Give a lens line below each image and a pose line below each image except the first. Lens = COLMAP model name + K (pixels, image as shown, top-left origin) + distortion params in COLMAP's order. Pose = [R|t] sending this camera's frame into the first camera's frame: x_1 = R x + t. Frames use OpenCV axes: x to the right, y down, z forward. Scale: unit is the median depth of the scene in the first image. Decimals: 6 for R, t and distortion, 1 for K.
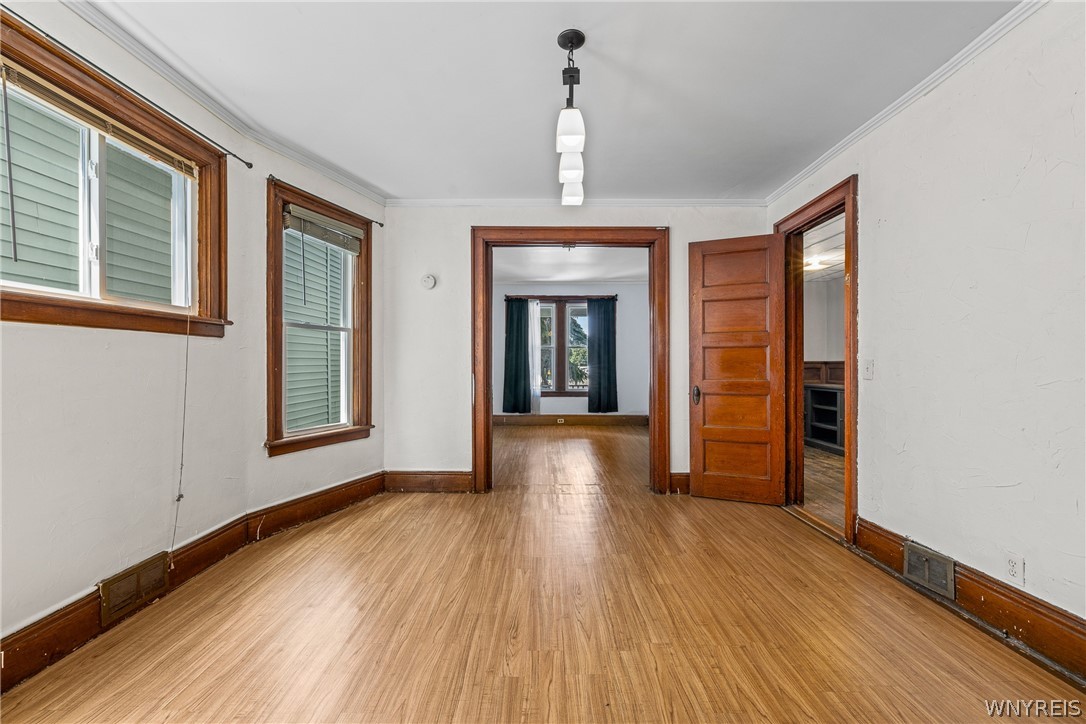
lens RADIAL K [[468.0, 0, 541.2], [0, 468.0, 360.1], [0, 0, 1]] dist [-0.002265, -0.000030]
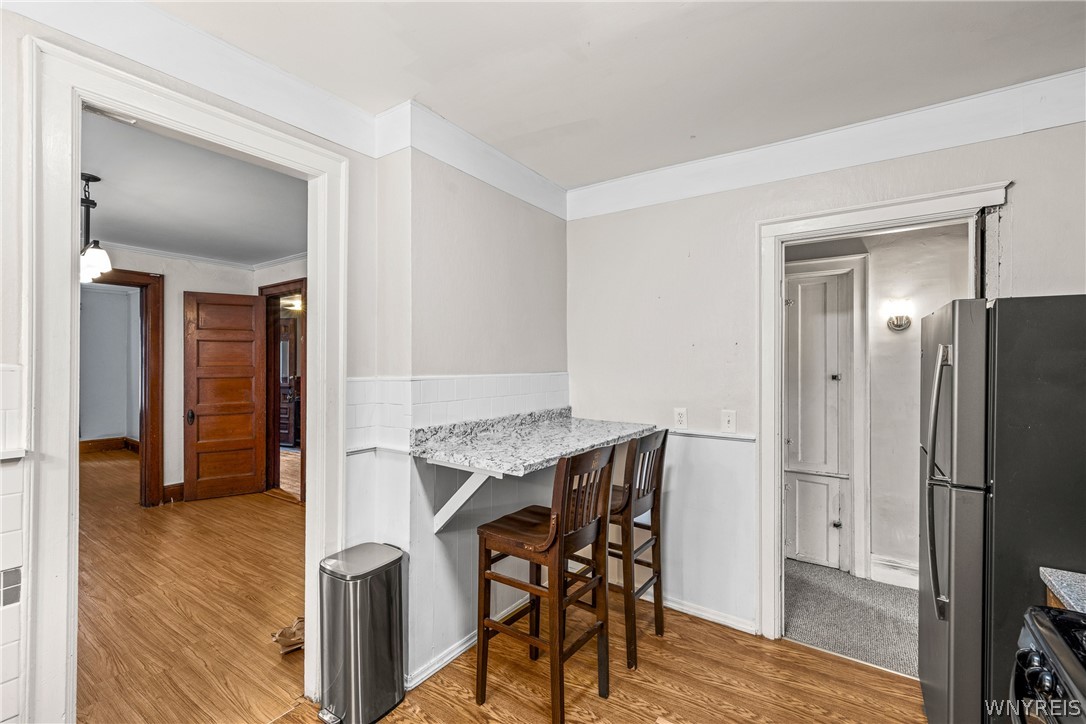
lens RADIAL K [[468.0, 0, 545.2], [0, 468.0, 360.5], [0, 0, 1]] dist [-0.002265, -0.000030]
pose [[0.562077, 0.004932, 0.827070, -0.161855], [-0.002626, 0.999988, -0.004178, -0.072409], [-0.827081, 0.000176, 0.562083, -0.461911]]
